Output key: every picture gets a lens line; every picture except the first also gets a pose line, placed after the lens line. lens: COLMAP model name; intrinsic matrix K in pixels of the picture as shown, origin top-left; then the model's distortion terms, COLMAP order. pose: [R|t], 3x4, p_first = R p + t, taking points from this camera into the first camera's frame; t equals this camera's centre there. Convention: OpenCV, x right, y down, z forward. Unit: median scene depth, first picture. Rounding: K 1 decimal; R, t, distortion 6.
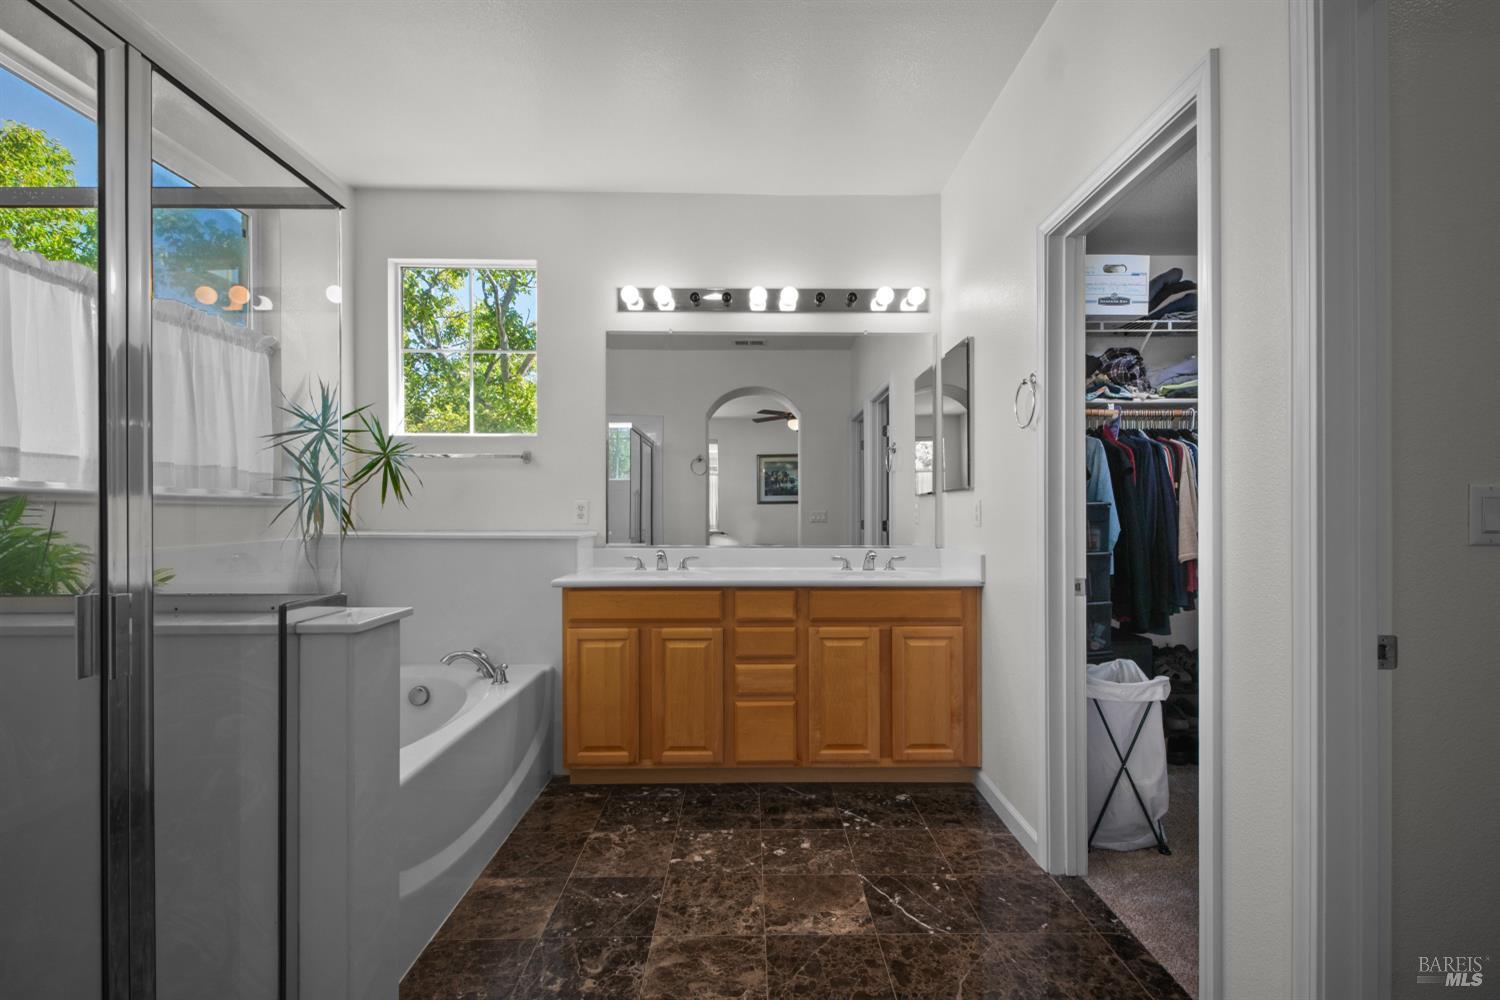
lens RADIAL K [[688.8, 0, 756.1], [0, 688.8, 497.0], [0, 0, 1]] dist [0.001305, -0.000894]
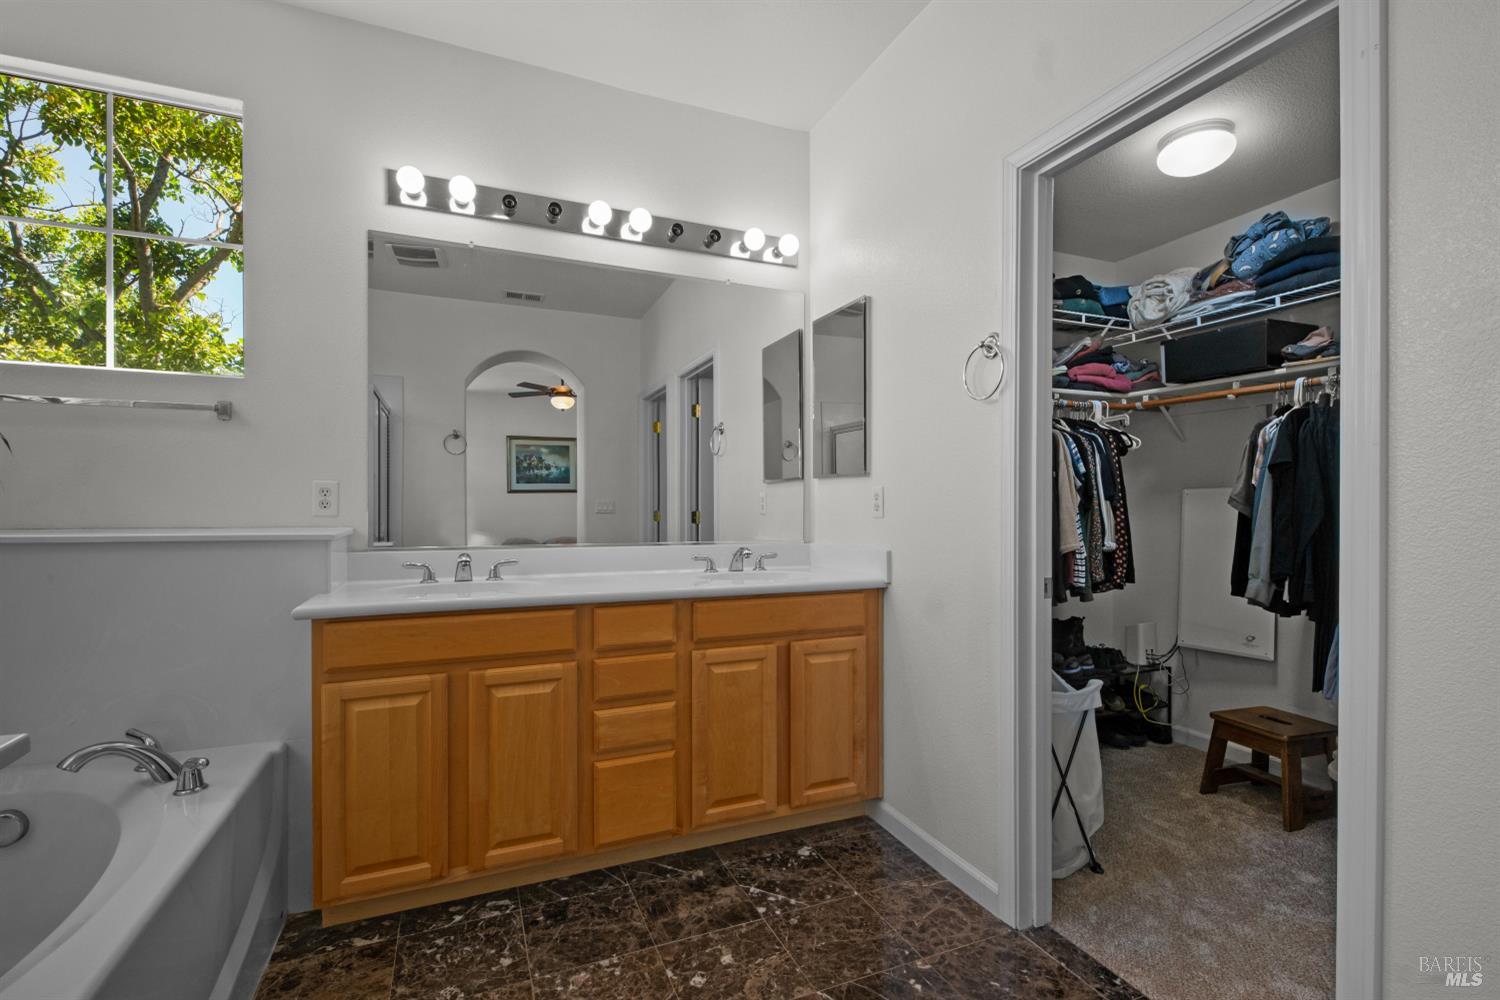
lens RADIAL K [[684.5, 0, 755.0], [0, 684.5, 500.8], [0, 0, 1]] dist [0.000964, -0.000701]
pose [[0.922181, 0.005826, 0.386714, -0.153168], [-0.012774, 0.999800, 0.015400, 0.010884], [-0.386547, -0.019141, 0.922071, 0.281325]]
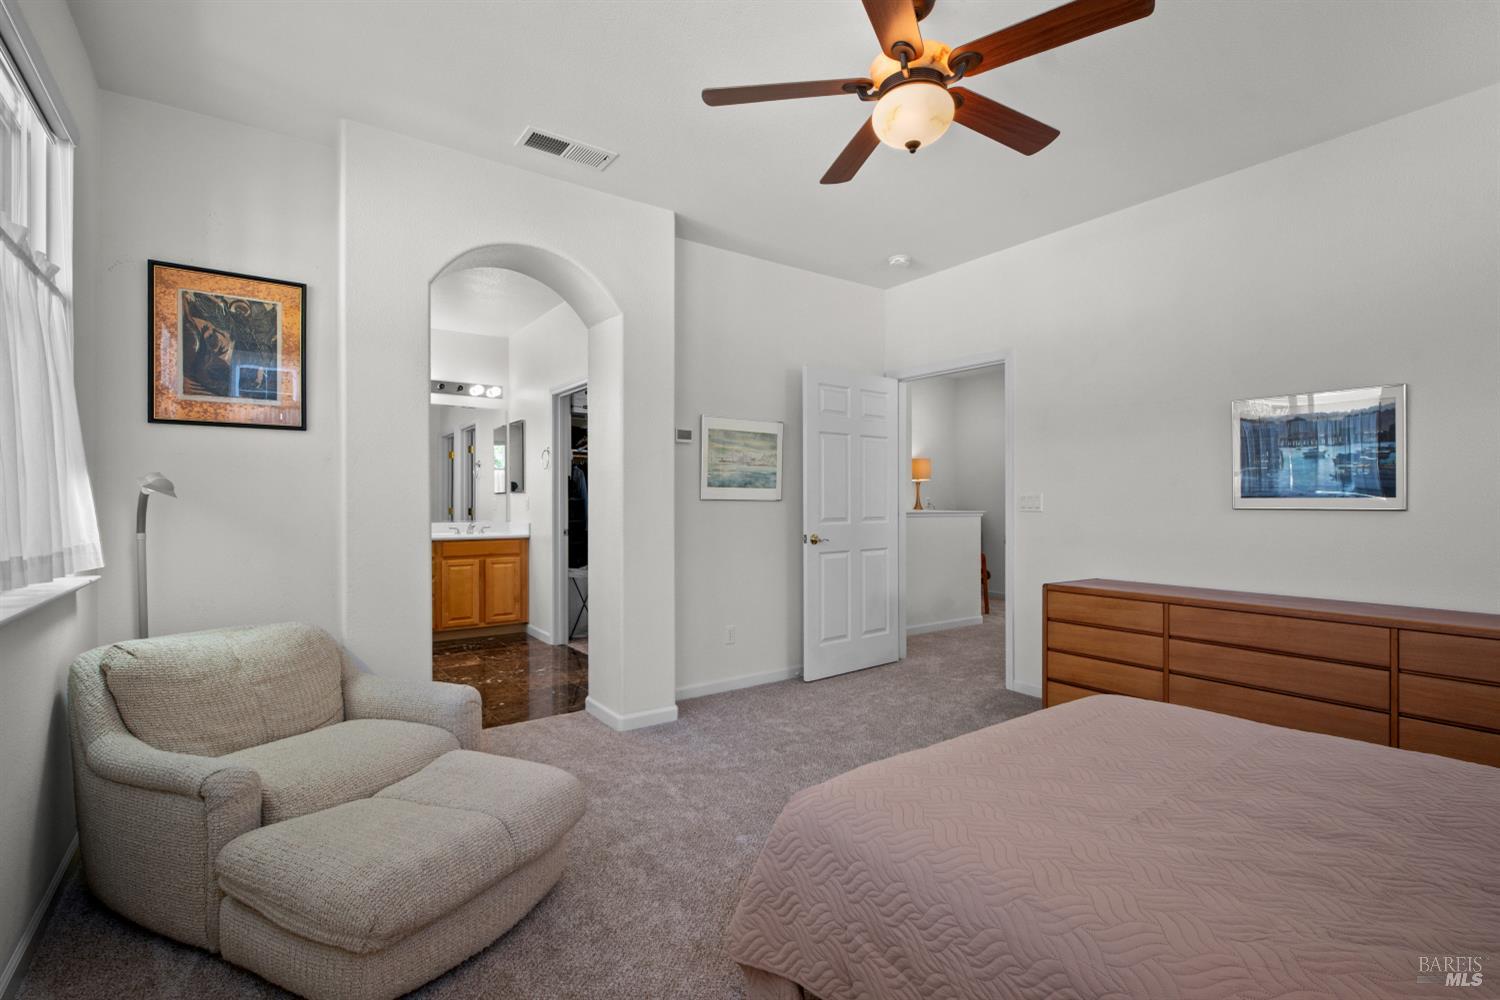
lens RADIAL K [[699.3, 0, 750.5], [0, 699.3, 504.7], [0, 0, 1]] dist [0.002155, -0.000090]
pose [[0.822907, -0.005902, 0.568145, -0.340718], [-0.009711, 0.999654, 0.024451, -0.032613], [-0.568093, -0.025638, 0.822565, -1.178623]]
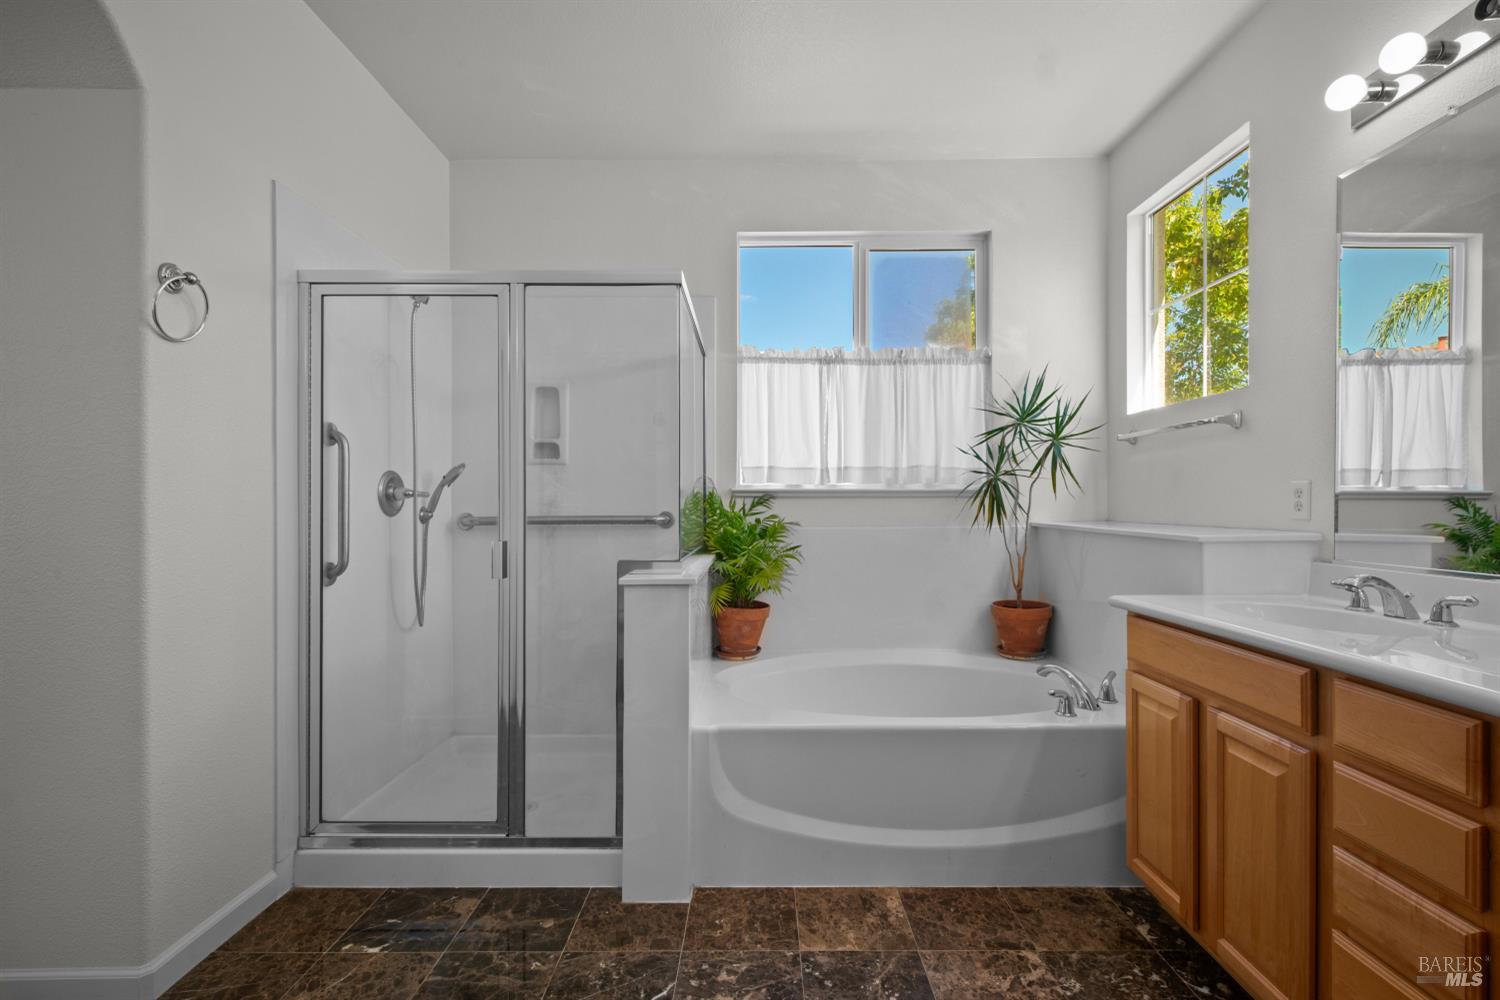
lens RADIAL K [[671.2, 0, 748.3], [0, 671.2, 496.4], [0, 0, 1]] dist [0.009781, -0.007774]
pose [[-0.030245, -0.011923, -0.999471, 0.412748], [0.027189, 0.999549, -0.012747, 0.015901], [0.999173, -0.027560, -0.029907, 0.645123]]
